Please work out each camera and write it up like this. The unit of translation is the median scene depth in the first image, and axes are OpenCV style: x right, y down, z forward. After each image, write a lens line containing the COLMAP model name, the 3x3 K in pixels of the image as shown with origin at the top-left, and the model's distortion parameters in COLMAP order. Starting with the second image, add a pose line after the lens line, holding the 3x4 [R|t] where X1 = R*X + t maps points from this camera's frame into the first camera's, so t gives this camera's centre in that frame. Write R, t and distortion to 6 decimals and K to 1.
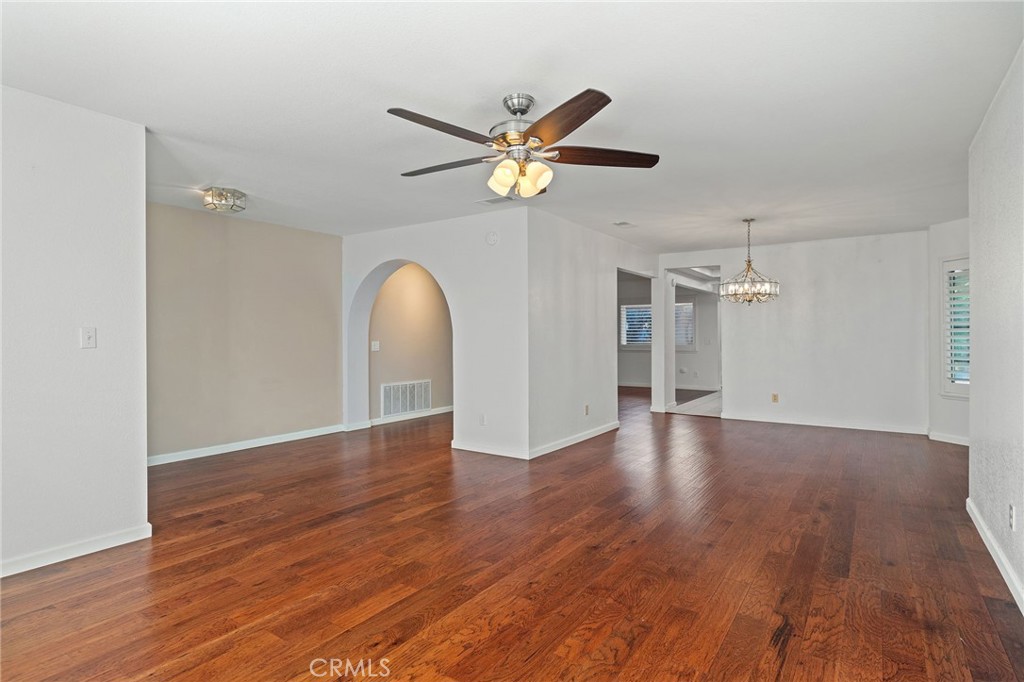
lens RADIAL K [[533.3, 0, 514.8], [0, 533.3, 333.8], [0, 0, 1]] dist [-0.003488, 0.000486]
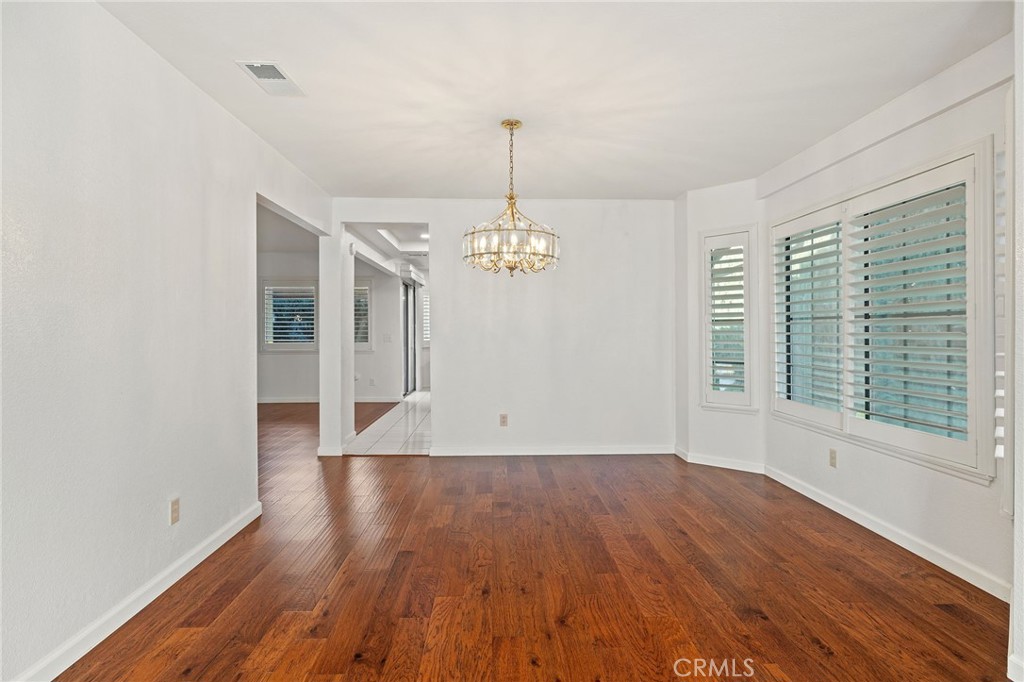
lens RADIAL K [[533.3, 0, 511.4], [0, 533.3, 331.2], [0, 0, 1]] dist [-0.003488, 0.000486]
pose [[0.809625, -0.002231, 0.586943, 0.158173], [-0.000003, 0.999993, 0.003805, 0.002480], [-0.586947, -0.003082, 0.809619, 0.775519]]
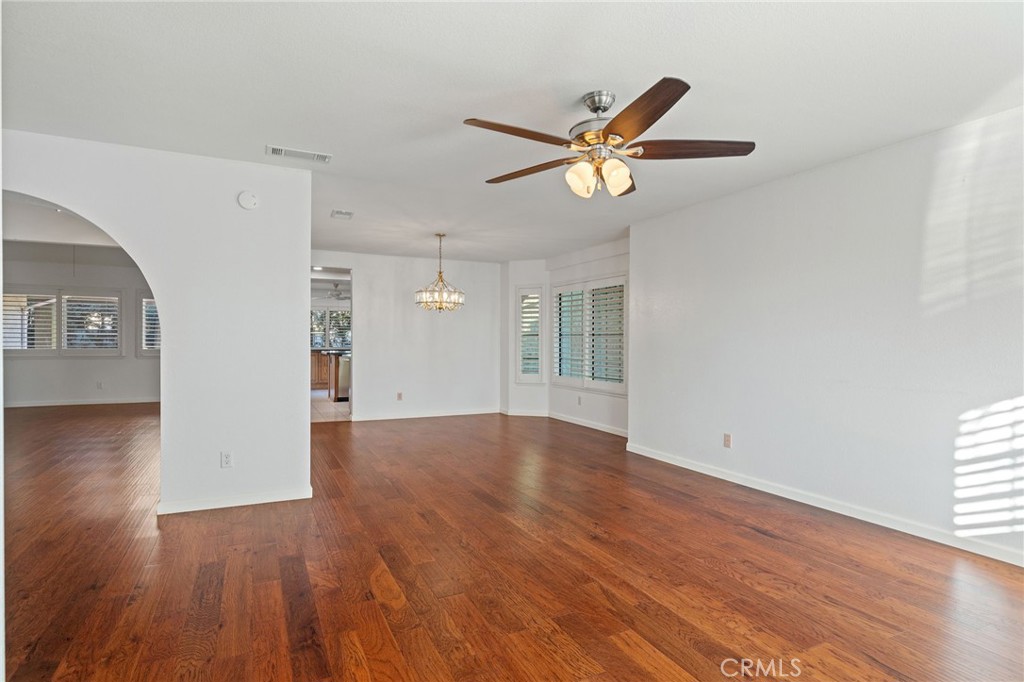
lens RADIAL K [[533.3, 0, 512.7], [0, 533.3, 347.6], [0, 0, 1]] dist [-0.003488, 0.000486]
pose [[0.501985, -0.008060, 0.864839, -0.625779], [-0.009344, 0.999848, 0.014742, 0.002523], [-0.864826, -0.015482, 0.501833, 0.444444]]
